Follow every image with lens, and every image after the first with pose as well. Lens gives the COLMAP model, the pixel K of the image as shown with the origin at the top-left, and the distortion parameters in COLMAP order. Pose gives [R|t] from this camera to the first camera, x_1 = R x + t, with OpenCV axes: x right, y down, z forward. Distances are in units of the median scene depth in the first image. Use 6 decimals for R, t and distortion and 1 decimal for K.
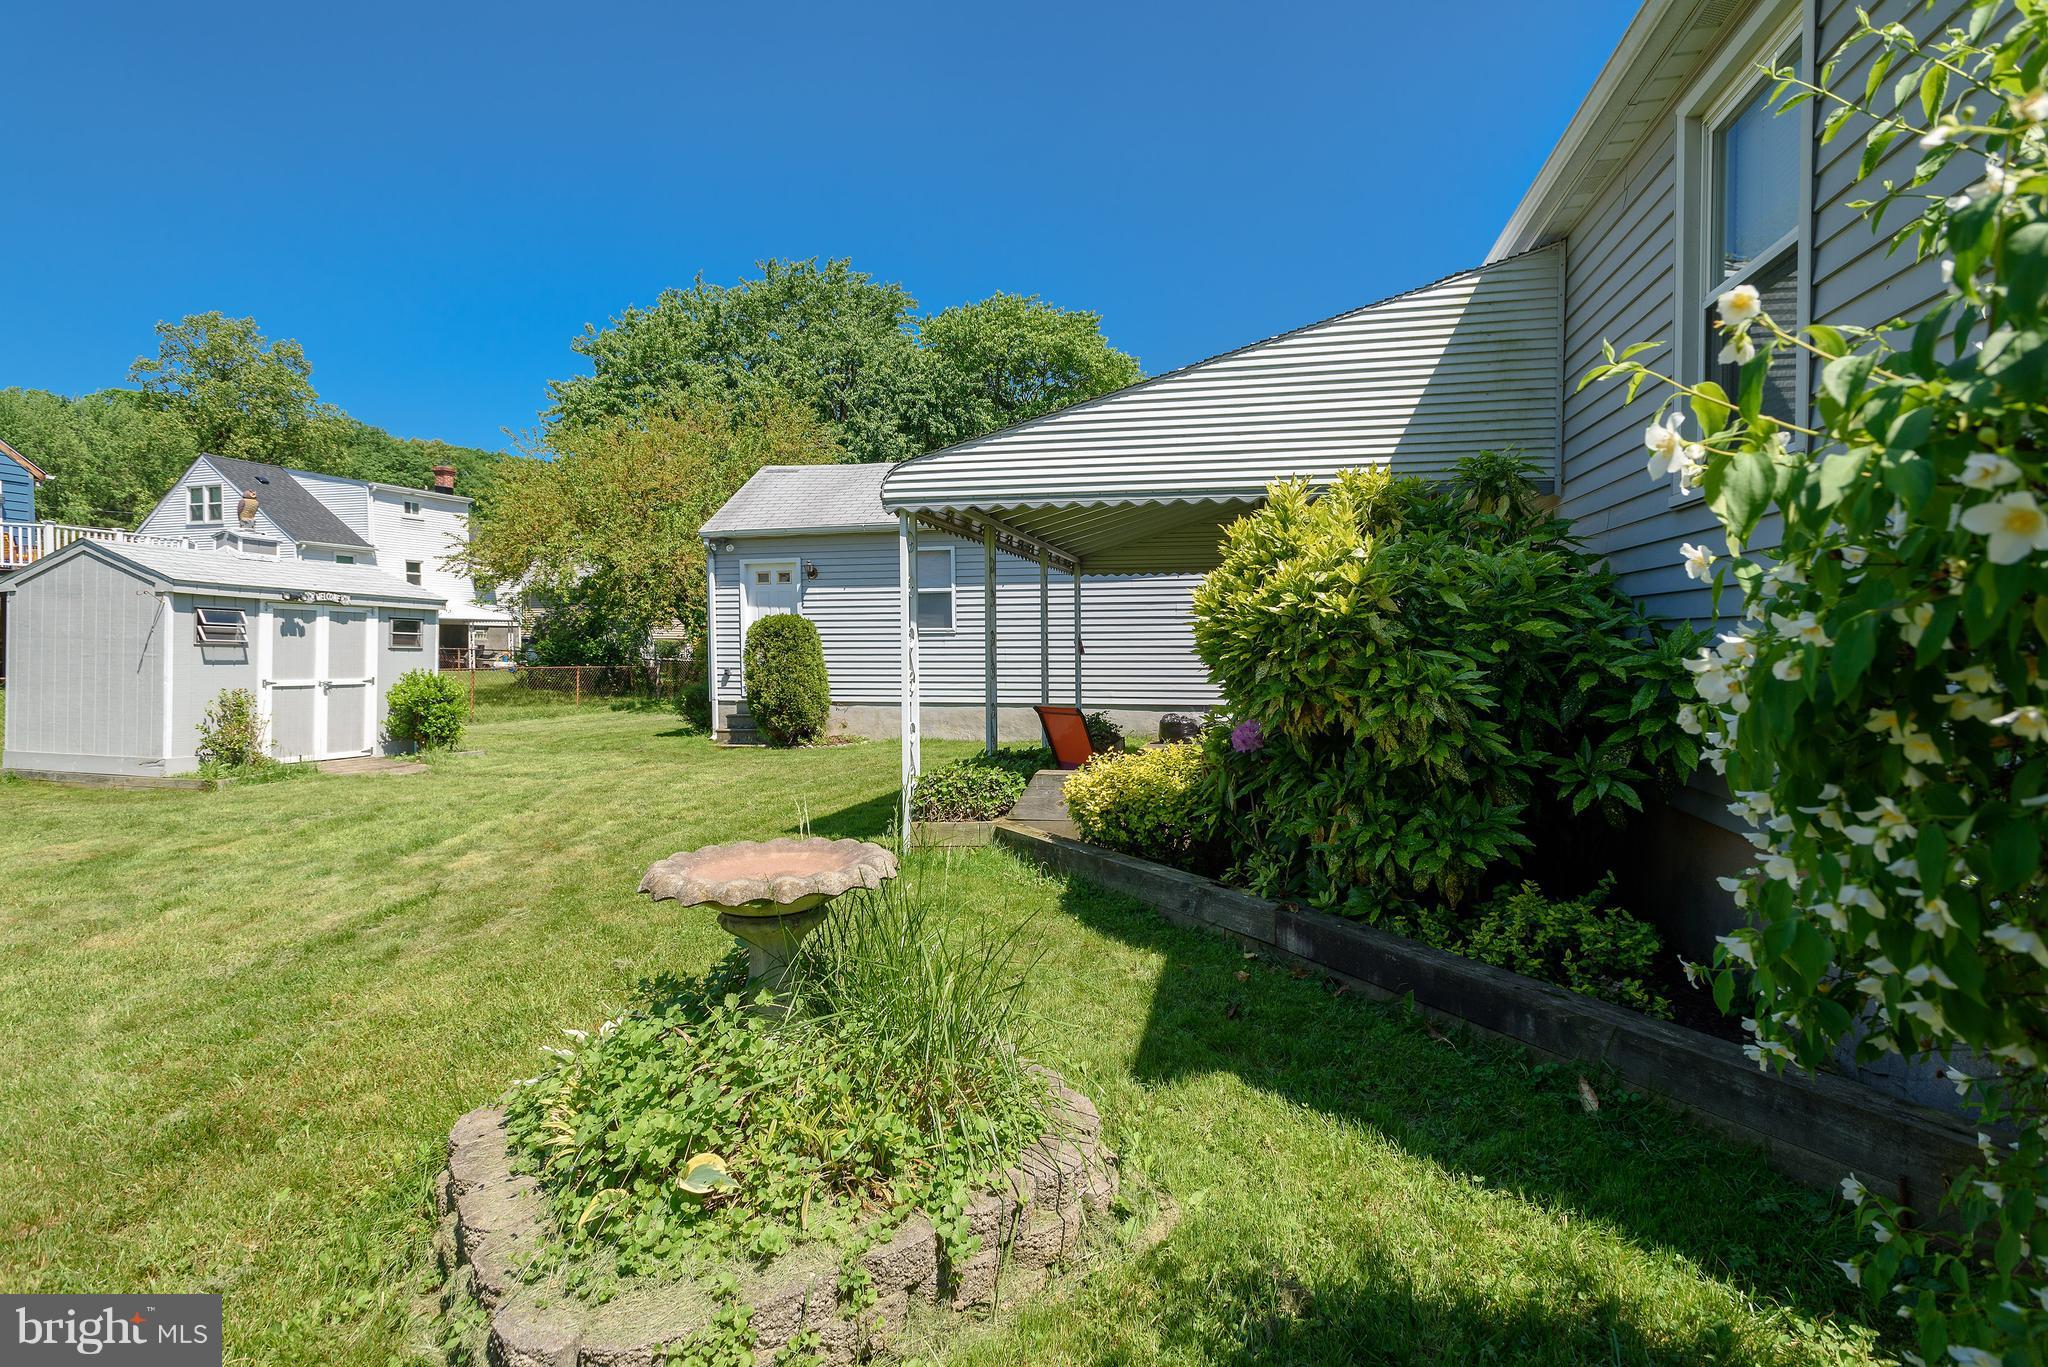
lens RADIAL K [[1072.8, 0, 1022.2], [0, 1072.8, 669.2], [0, 0, 1]] dist [-0.003044, 0.000156]
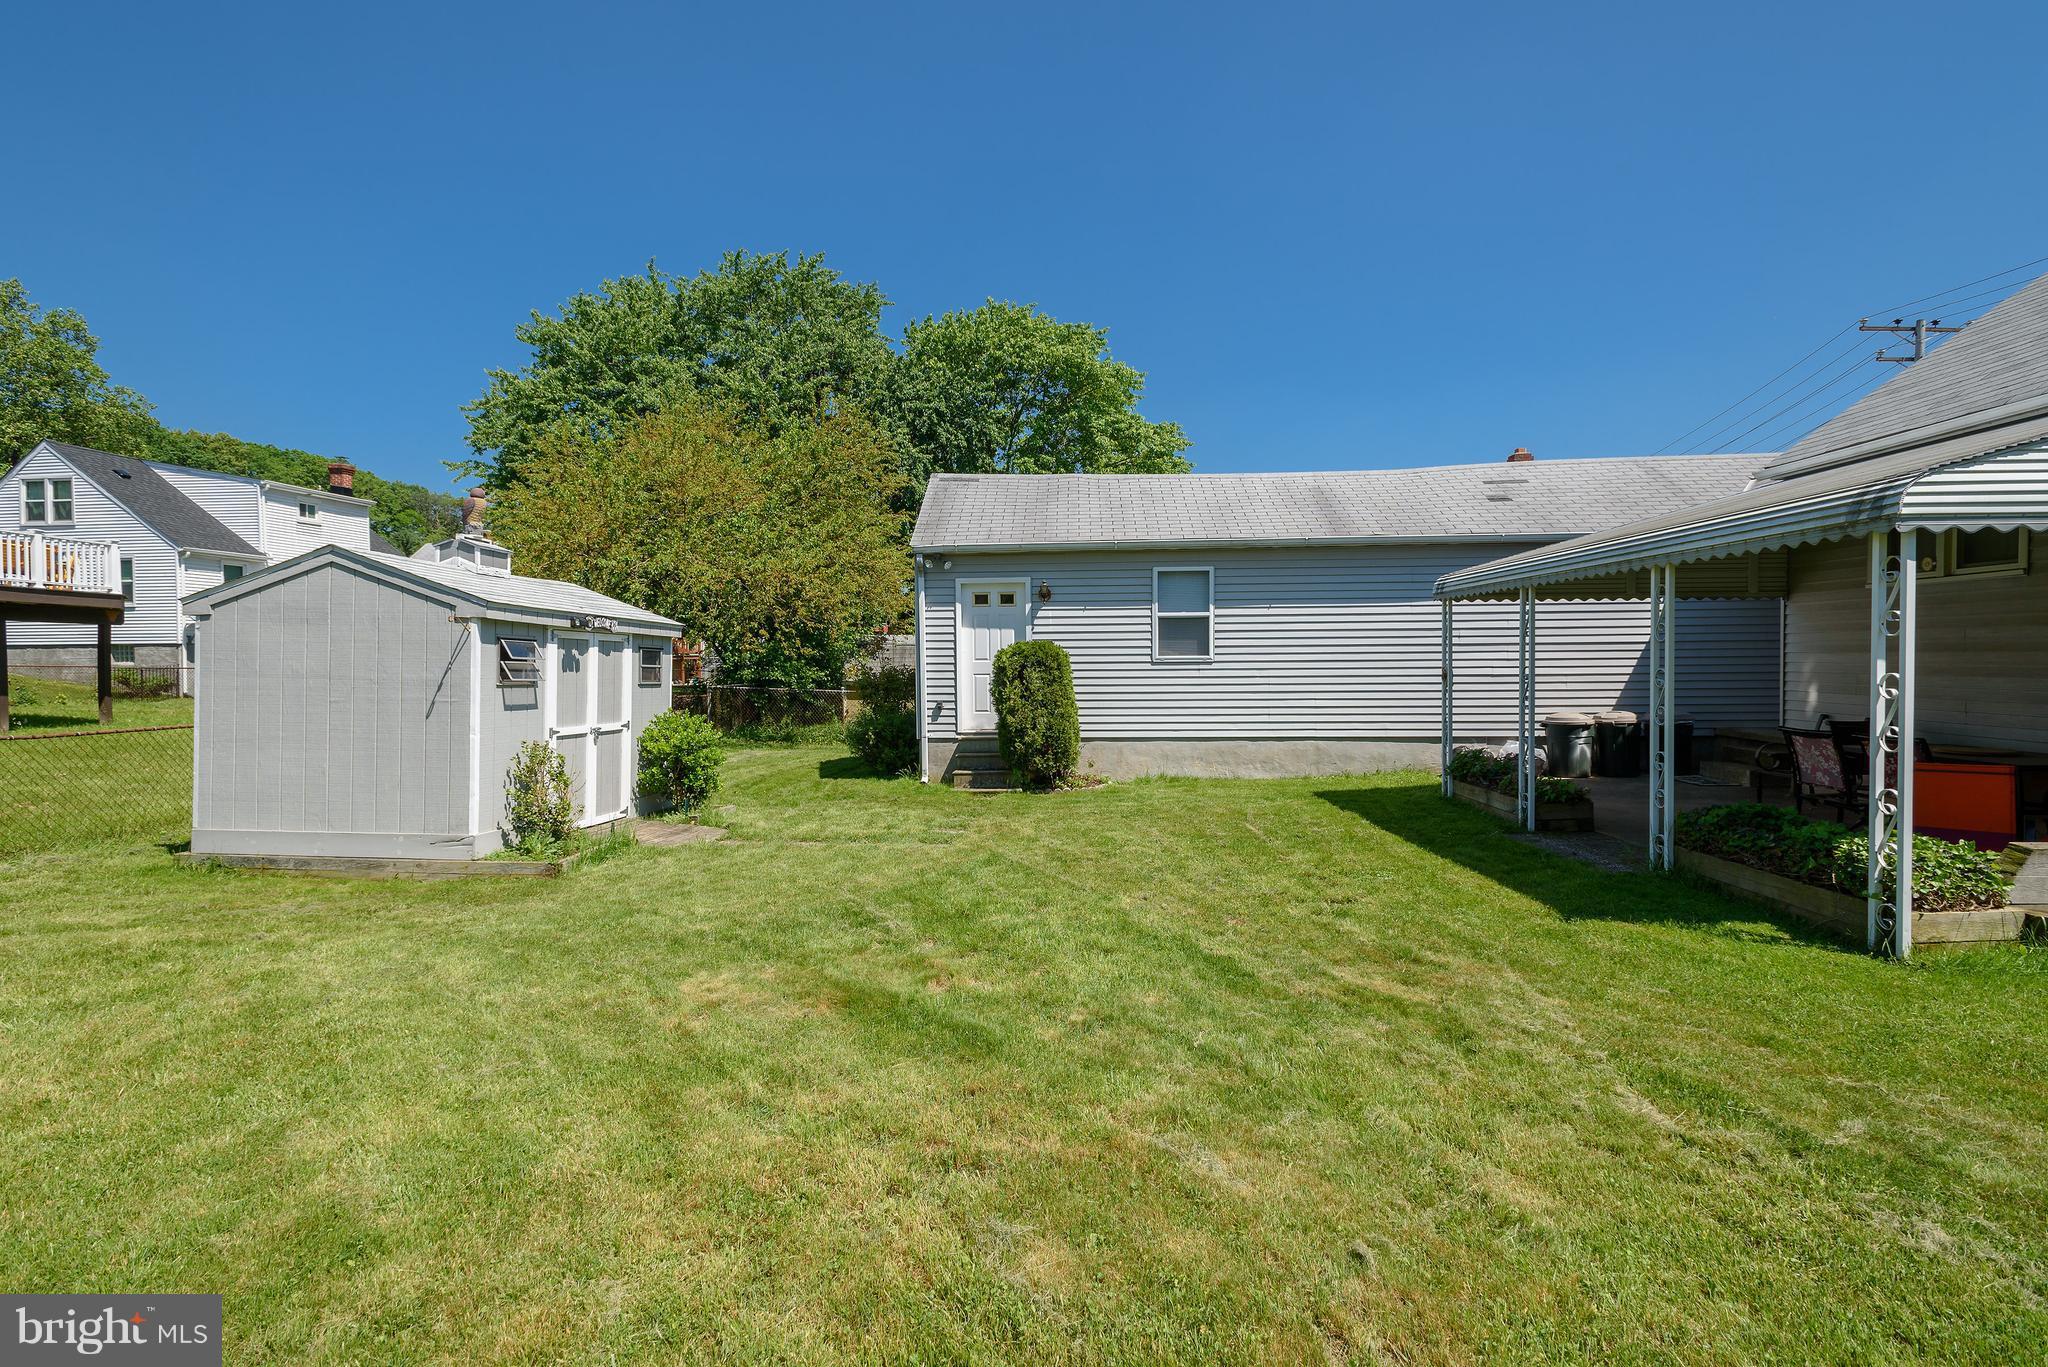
lens RADIAL K [[1072.8, 0, 1021.8], [0, 1072.8, 673.9], [0, 0, 1]] dist [-0.003044, 0.000156]
pose [[0.983836, -0.005956, 0.178973, -0.370222], [0.007883, 0.999918, -0.010058, -0.014064], [-0.178898, 0.011306, 0.983803, 0.118650]]
